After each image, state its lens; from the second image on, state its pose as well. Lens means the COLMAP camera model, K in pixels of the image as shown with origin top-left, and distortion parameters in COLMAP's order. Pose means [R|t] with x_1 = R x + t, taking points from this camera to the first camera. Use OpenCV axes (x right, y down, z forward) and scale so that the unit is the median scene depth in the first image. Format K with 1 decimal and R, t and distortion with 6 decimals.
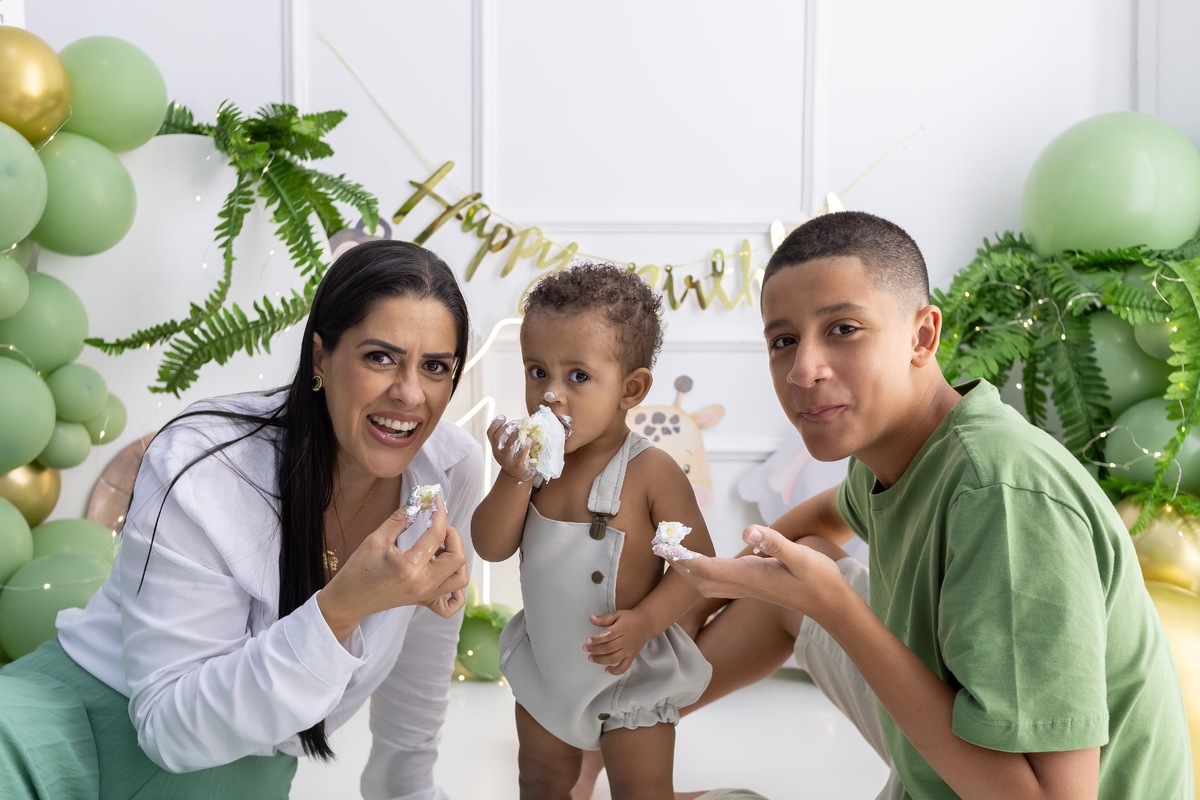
lens RADIAL K [[1153.6, 0, 600.0], [0, 1153.6, 400.0], [0, 0, 1]] dist [-0.006325, 0.000531]
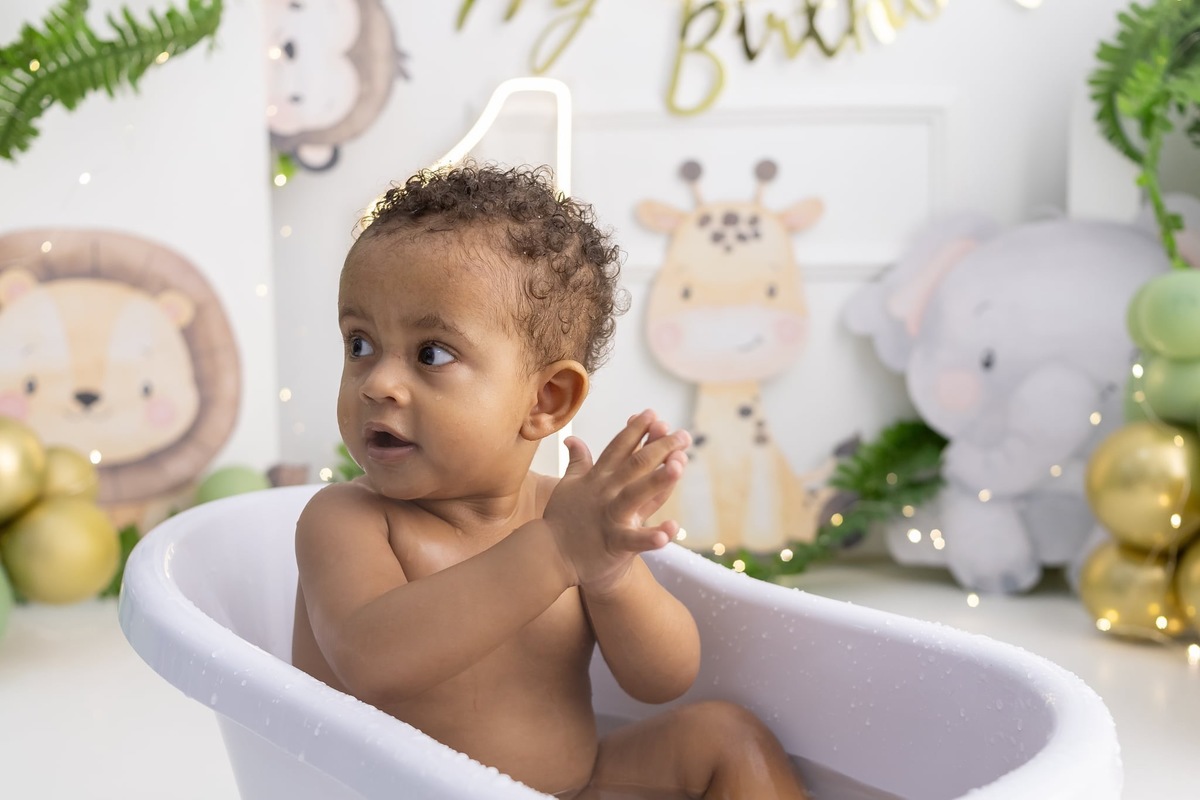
lens RADIAL K [[1326.1, 0, 640.9], [0, 1326.1, 400.0], [0, 0, 1]] dist [-0.000557, 0.018079]
pose [[0.996317, -0.012754, -0.084790, 0.074106], [0.016178, 0.999076, 0.039820, 0.108661], [0.084204, -0.041045, 0.995603, 0.210482]]
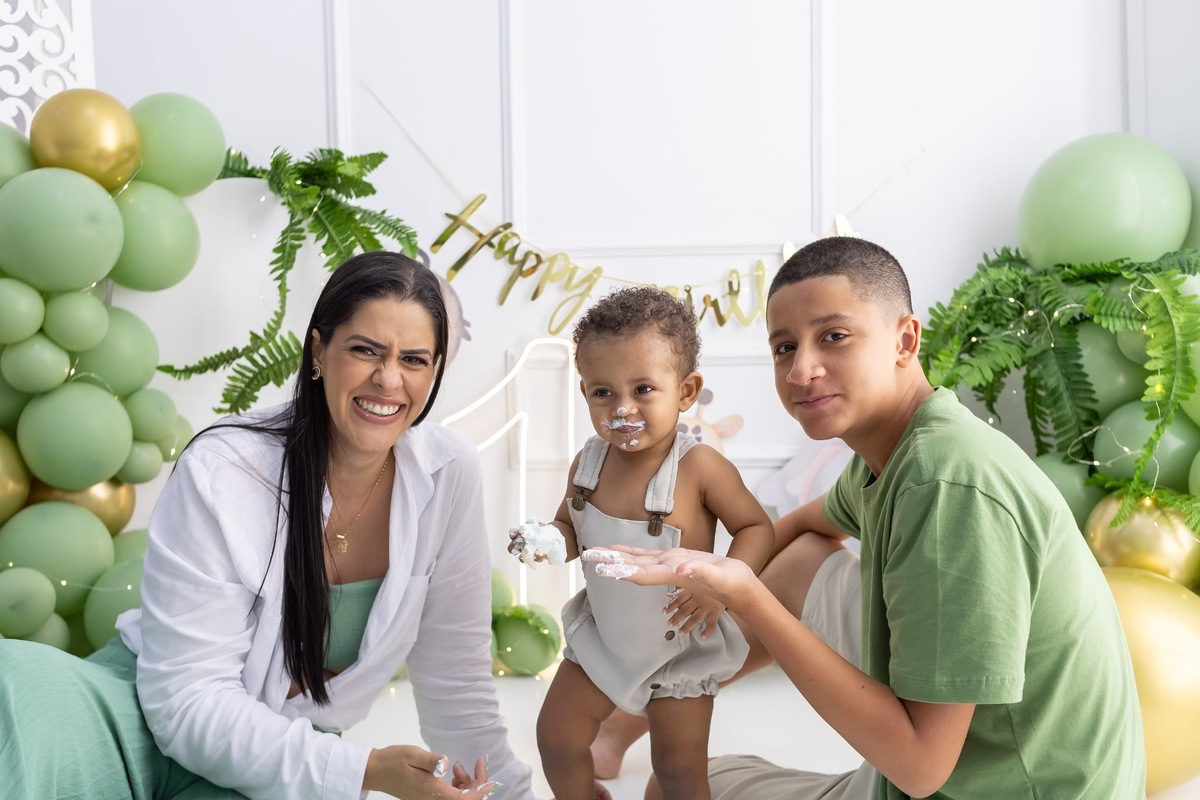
lens RADIAL K [[1179.4, 0, 600.0], [0, 1179.4, 400.0], [0, 0, 1]] dist [-0.007263, -0.013309]
pose [[0.999148, -0.019554, -0.036336, 0.018293], [0.019017, 0.999705, -0.015086, 0.004610], [0.036620, 0.014383, 0.999226, -0.107738]]
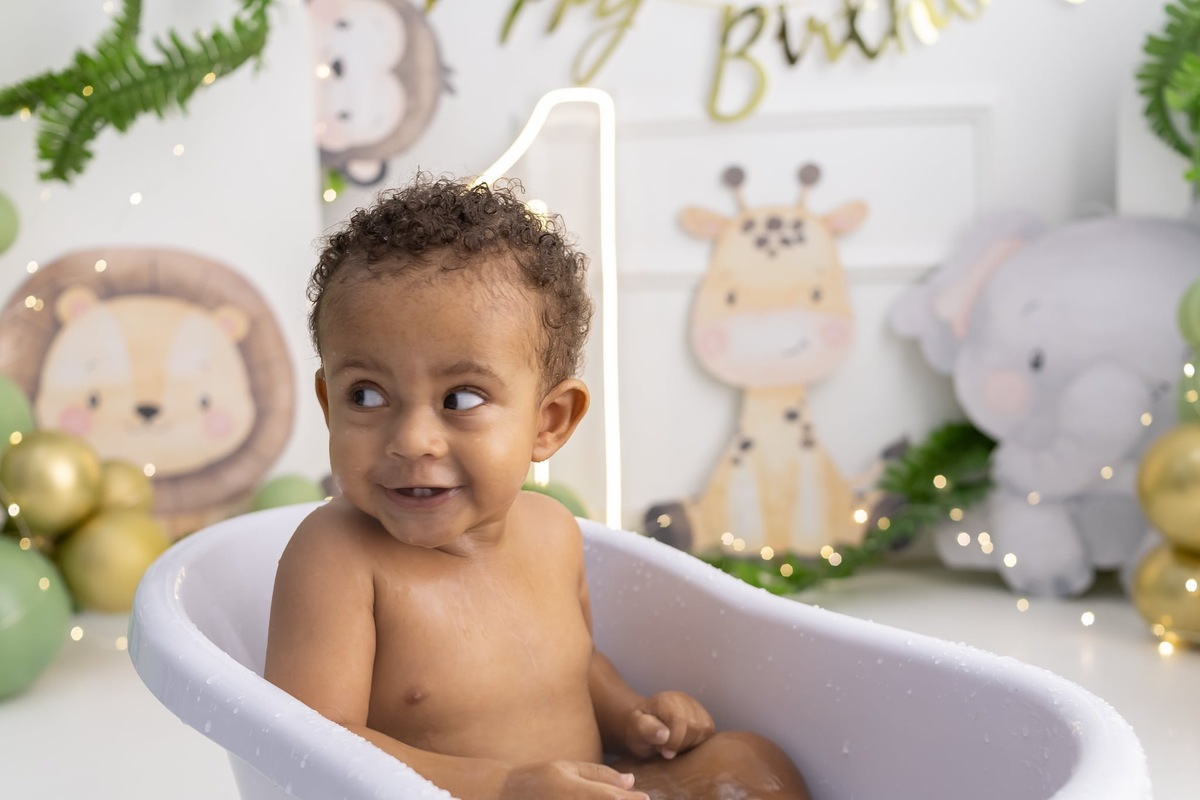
lens RADIAL K [[1287.3, 0, 630.3], [0, 1287.3, 398.8], [0, 0, 1]] dist [0.000948, 0.009428]
pose [[0.988982, -0.026715, -0.145603, 0.088160], [0.032366, 0.998807, 0.036578, 0.106506], [0.144452, -0.040887, 0.988667, 0.232912]]
